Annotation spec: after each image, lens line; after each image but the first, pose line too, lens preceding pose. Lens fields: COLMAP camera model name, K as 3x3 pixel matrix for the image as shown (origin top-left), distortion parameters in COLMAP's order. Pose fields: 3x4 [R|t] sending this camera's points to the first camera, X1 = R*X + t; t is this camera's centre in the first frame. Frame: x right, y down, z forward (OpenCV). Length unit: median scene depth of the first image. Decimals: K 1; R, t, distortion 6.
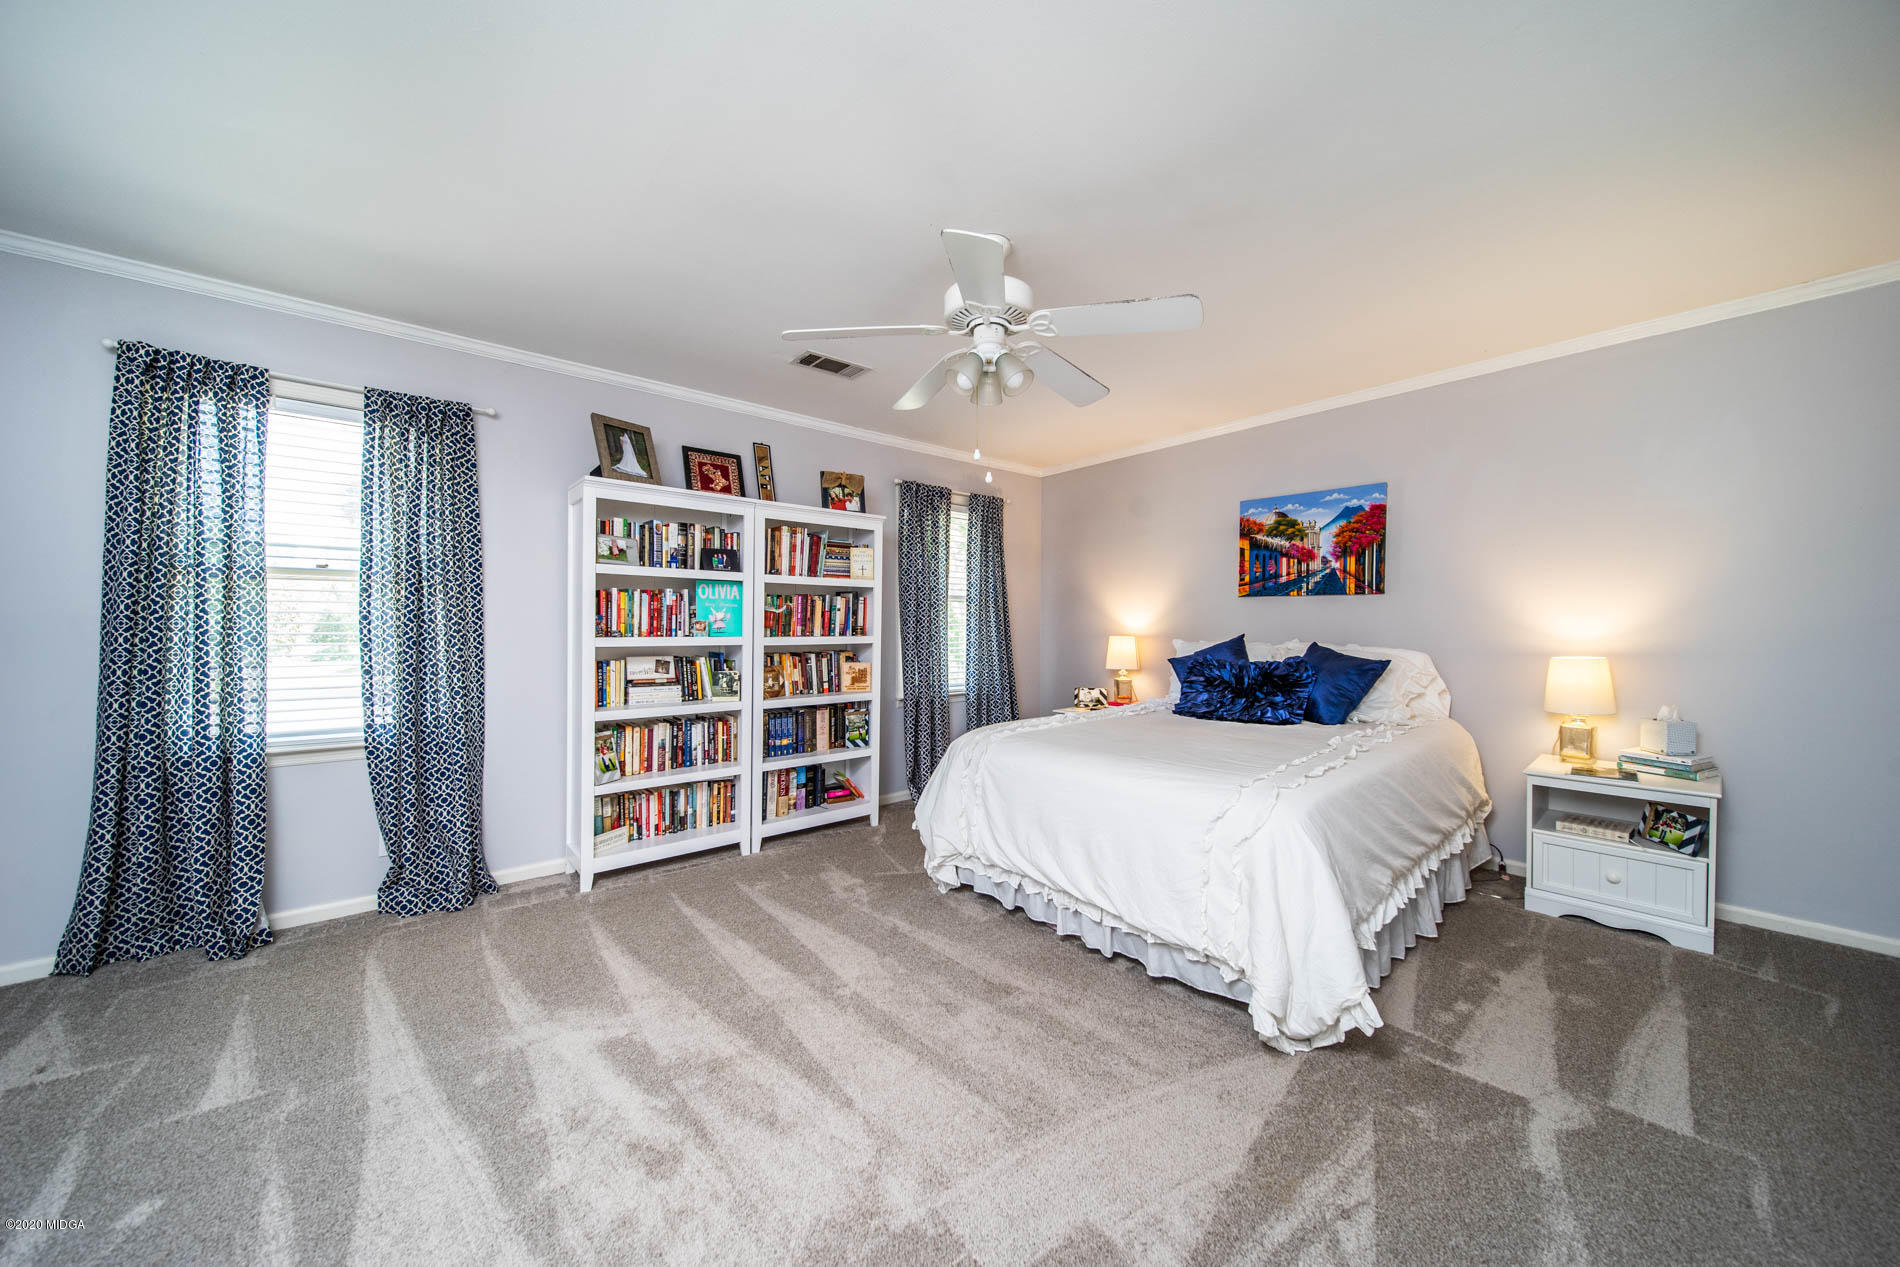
lens RADIAL K [[667.4, 0, 944.6], [0, 667.4, 638.2], [0, 0, 1]] dist [0.004447, -0.001996]
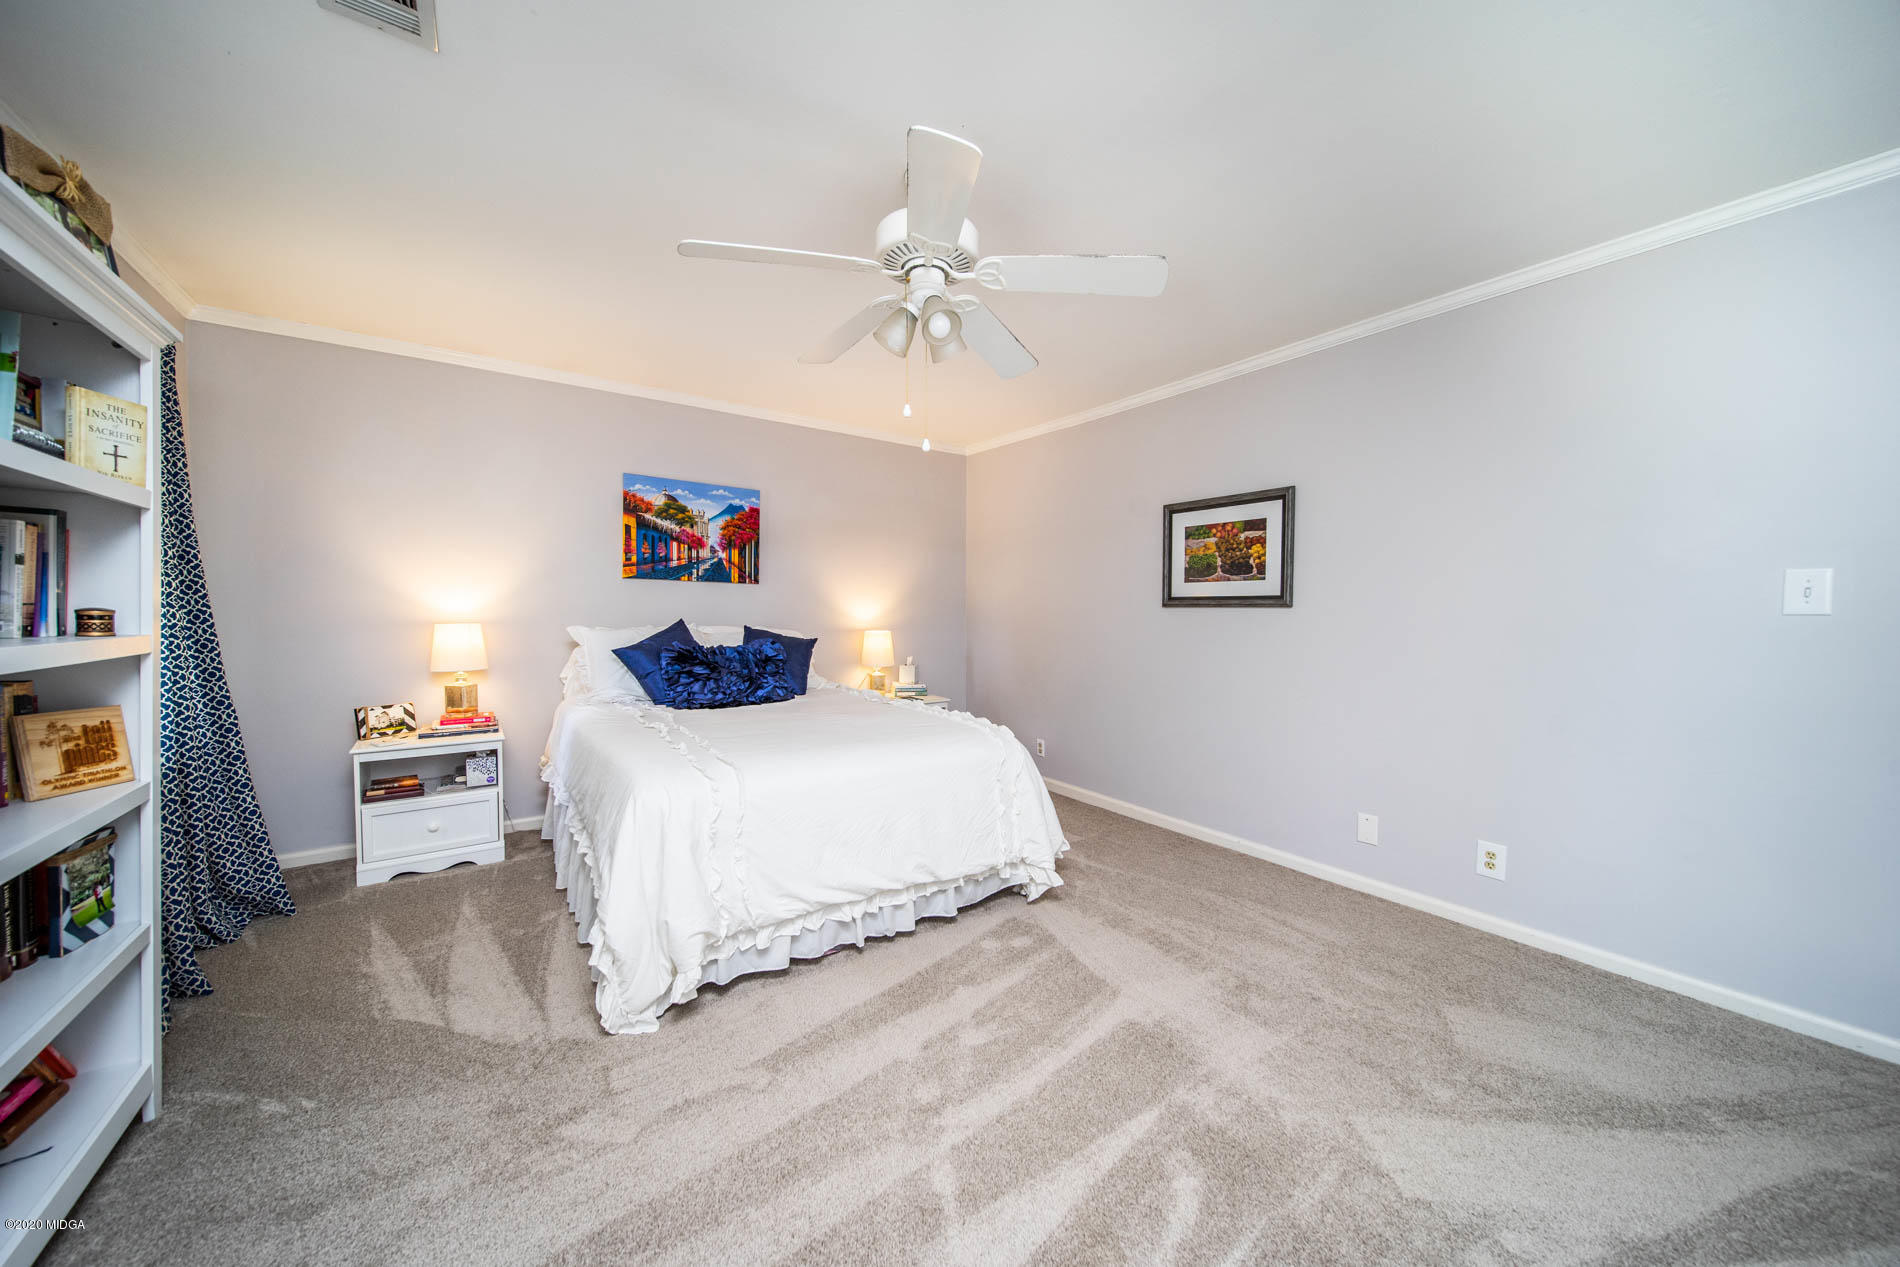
lens RADIAL K [[667.4, 0, 944.6], [0, 667.4, 638.2], [0, 0, 1]] dist [0.004447, -0.001996]
pose [[0.092810, -0.041708, 0.994810, -0.454595], [0.007017, 0.999125, 0.041234, -0.014735], [-0.995659, 0.003153, 0.093021, 0.504112]]
